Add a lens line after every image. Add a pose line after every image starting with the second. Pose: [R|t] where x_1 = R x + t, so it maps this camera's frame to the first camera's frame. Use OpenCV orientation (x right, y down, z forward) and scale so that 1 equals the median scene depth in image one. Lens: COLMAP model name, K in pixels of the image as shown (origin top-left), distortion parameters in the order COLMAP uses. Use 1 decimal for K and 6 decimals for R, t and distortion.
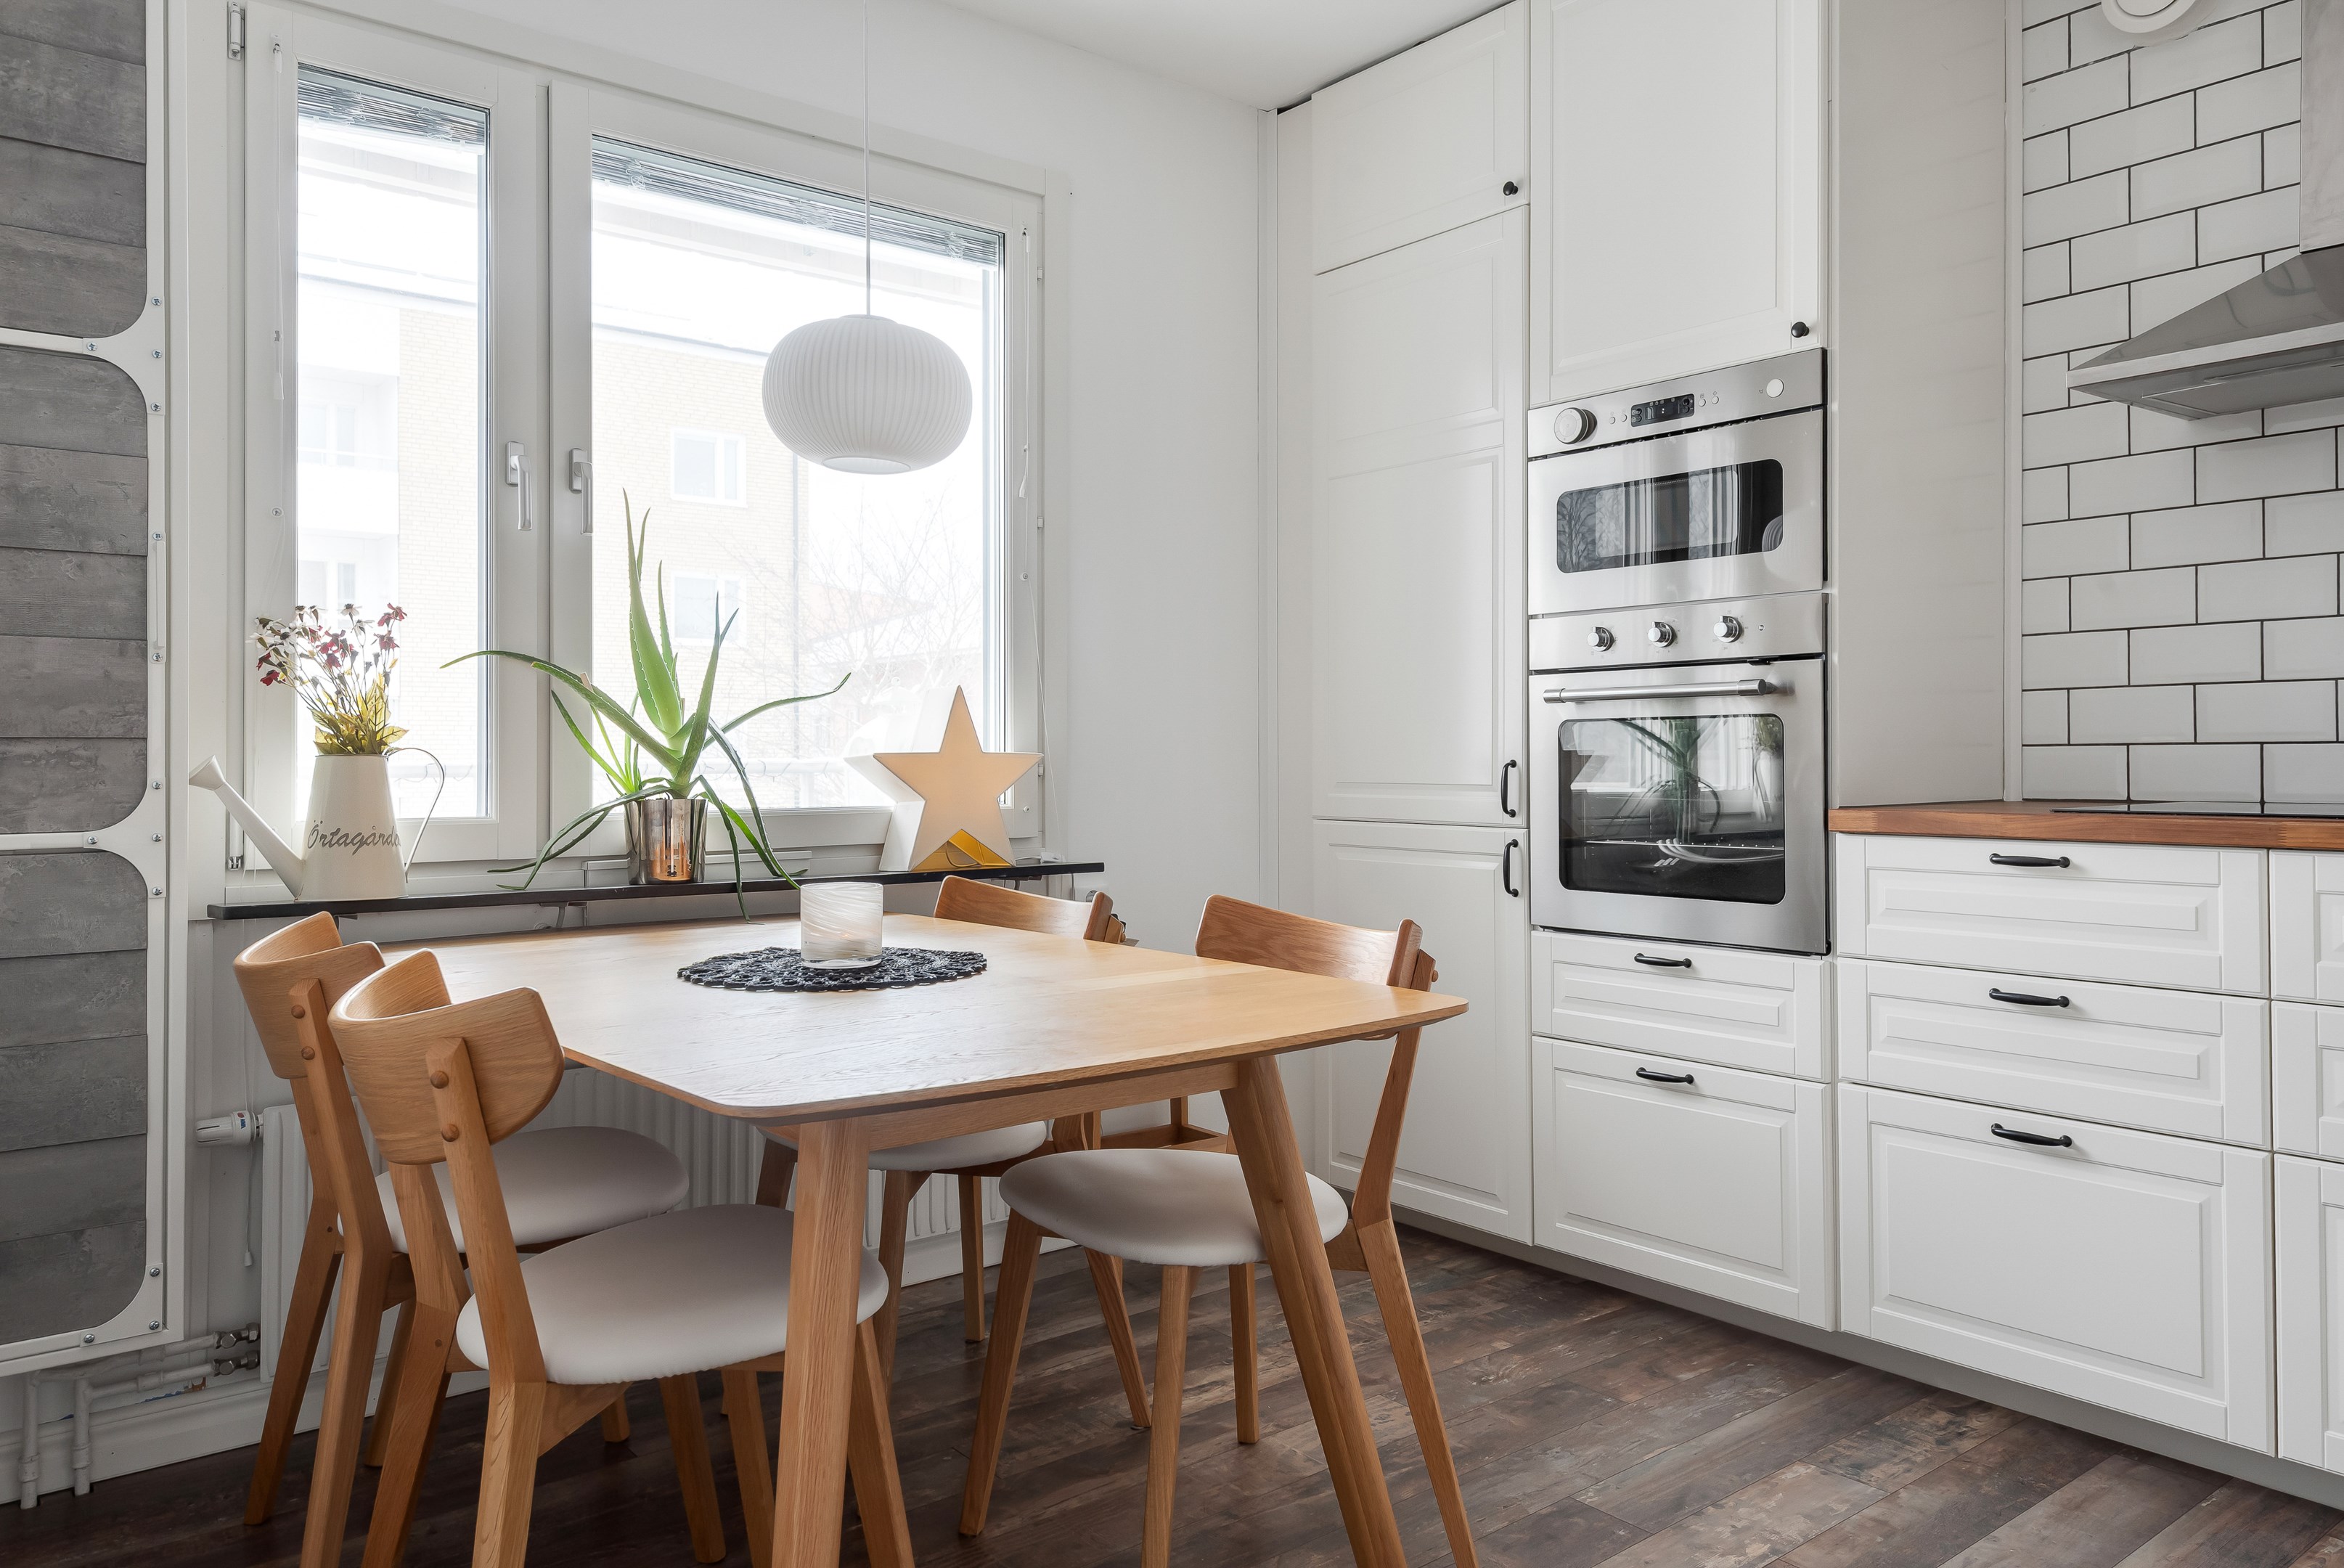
lens RADIAL K [[1612.9, 0, 1198.9], [0, 1612.9, 752.1], [0, 0, 1]] dist [0.029555, -0.004078]
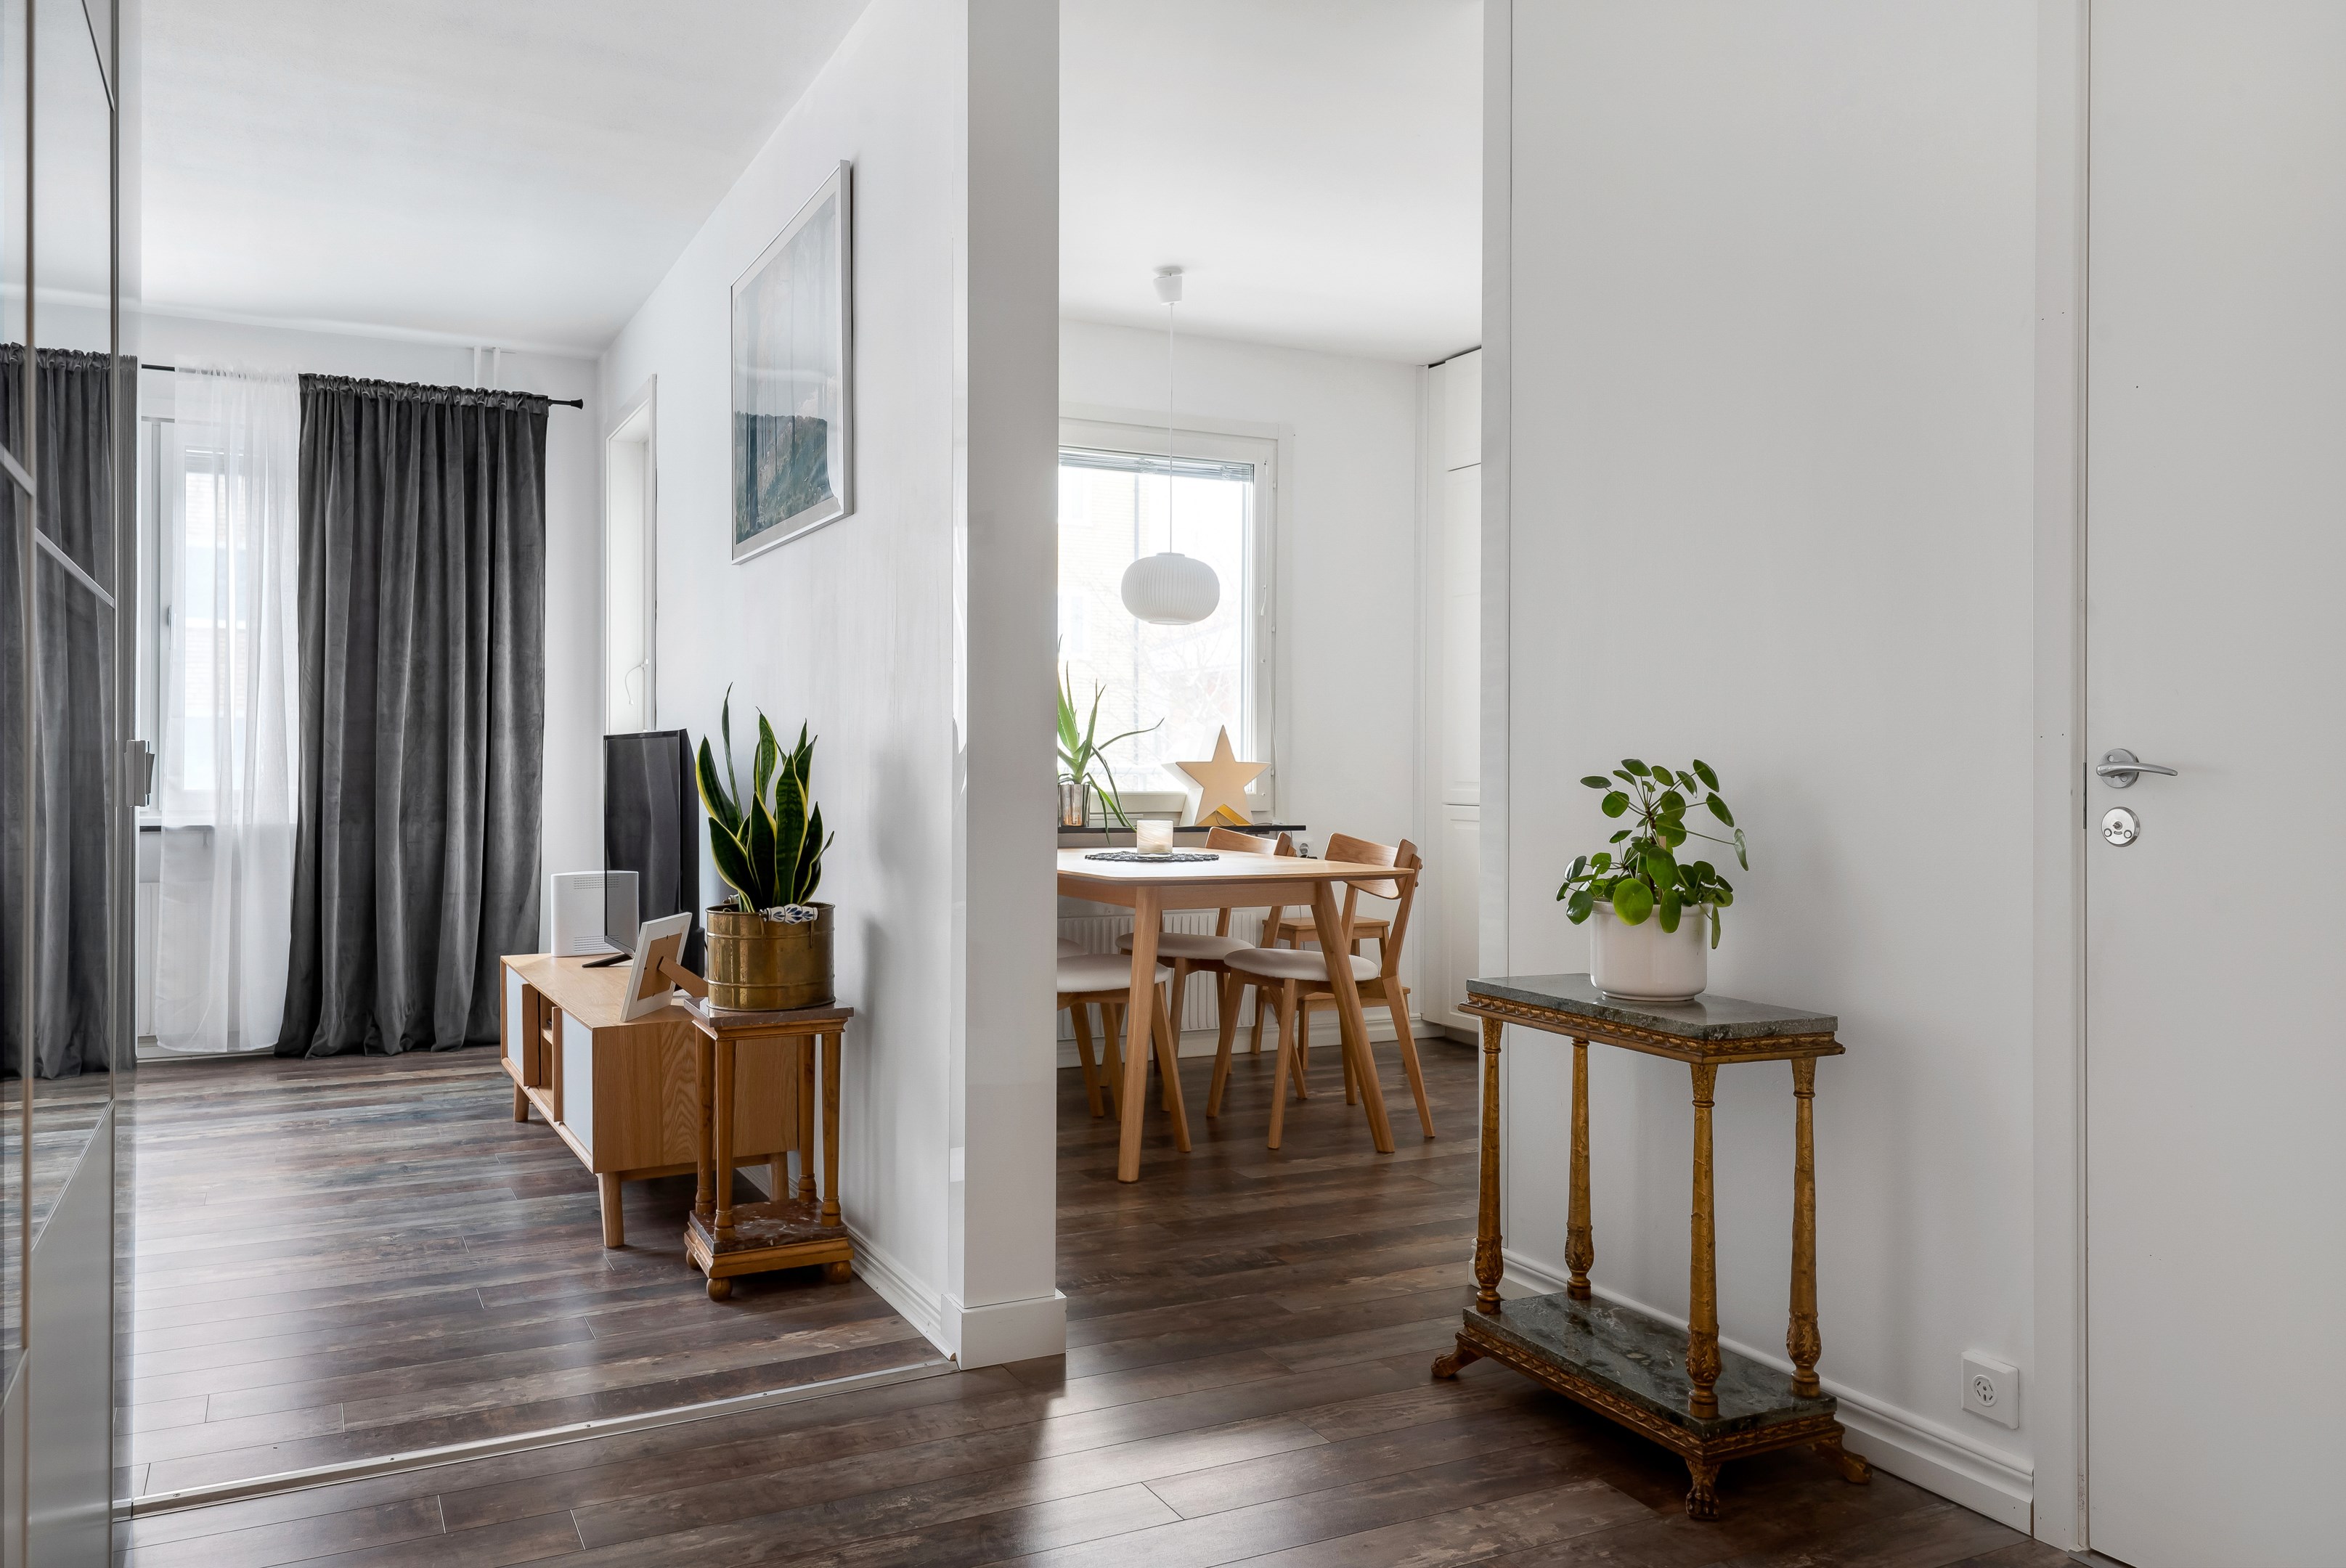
lens RADIAL K [[1723.6, 0, 1182.3], [0, 1723.6, 777.5], [0, 0, 1]] dist [0.040425, -0.000581]
pose [[0.976461, 0.009068, -0.215504, 0.246538], [-0.007217, 0.999930, 0.009373, -0.000086], [0.215574, -0.007597, 0.976458, -0.988351]]
